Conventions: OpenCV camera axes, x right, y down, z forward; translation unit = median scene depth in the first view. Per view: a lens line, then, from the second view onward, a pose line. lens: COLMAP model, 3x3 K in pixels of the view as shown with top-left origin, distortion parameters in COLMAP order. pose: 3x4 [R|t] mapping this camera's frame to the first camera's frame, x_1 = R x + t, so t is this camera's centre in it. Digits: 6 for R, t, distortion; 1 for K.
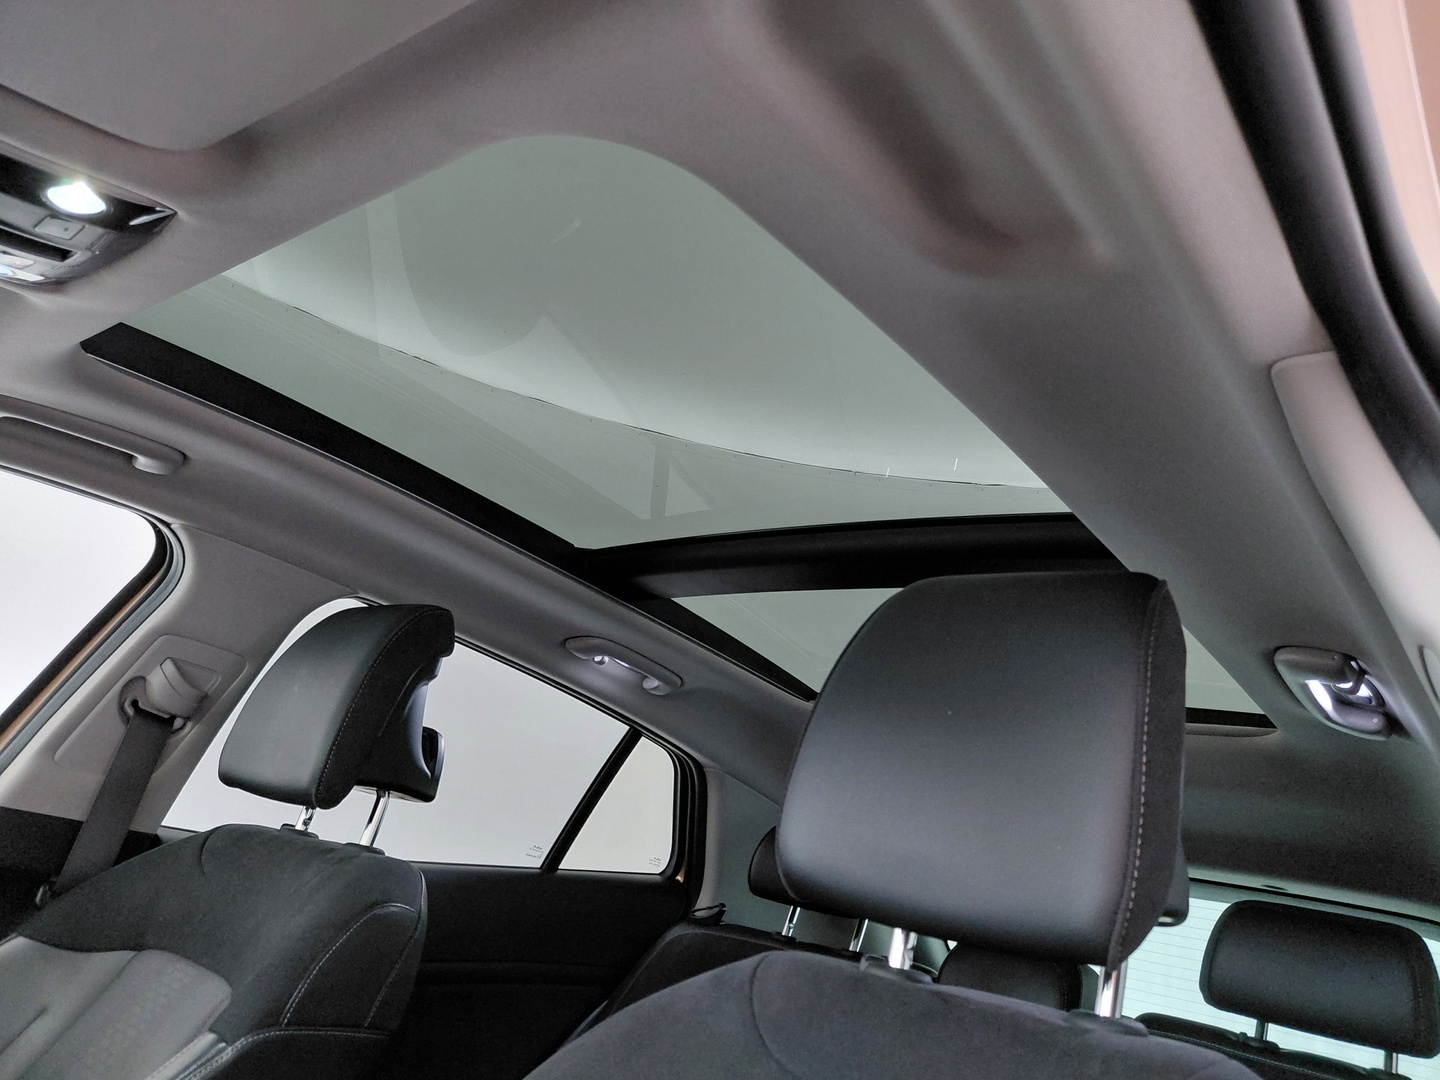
lens RADIAL K [[1127.8, 0, 720.0], [0, 1127.8, 540.0], [0, 0, 1]] dist [-0.002880, 0.000056]
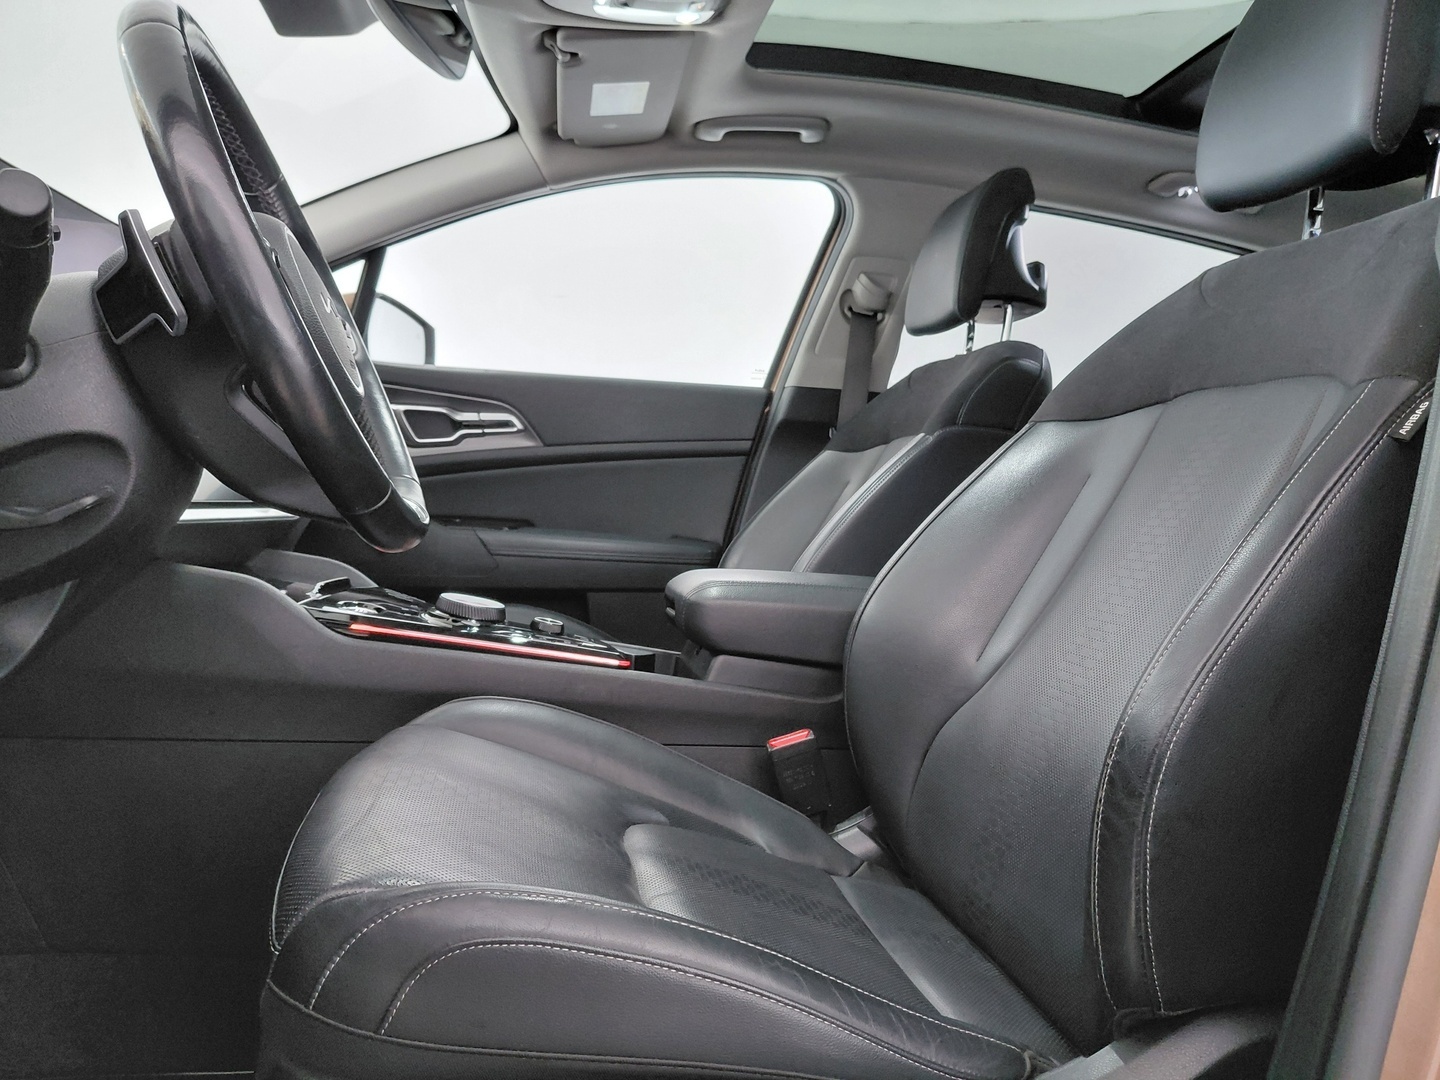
lens RADIAL K [[1127.8, 0, 720.0], [0, 1127.8, 540.0], [0, 0, 1]] dist [-0.002880, 0.000056]
pose [[0.782652, -0.142618, -0.605900, 0.217900], [0.285948, 0.946986, 0.146461, 0.169987], [0.552891, -0.287884, 0.781942, -0.371405]]
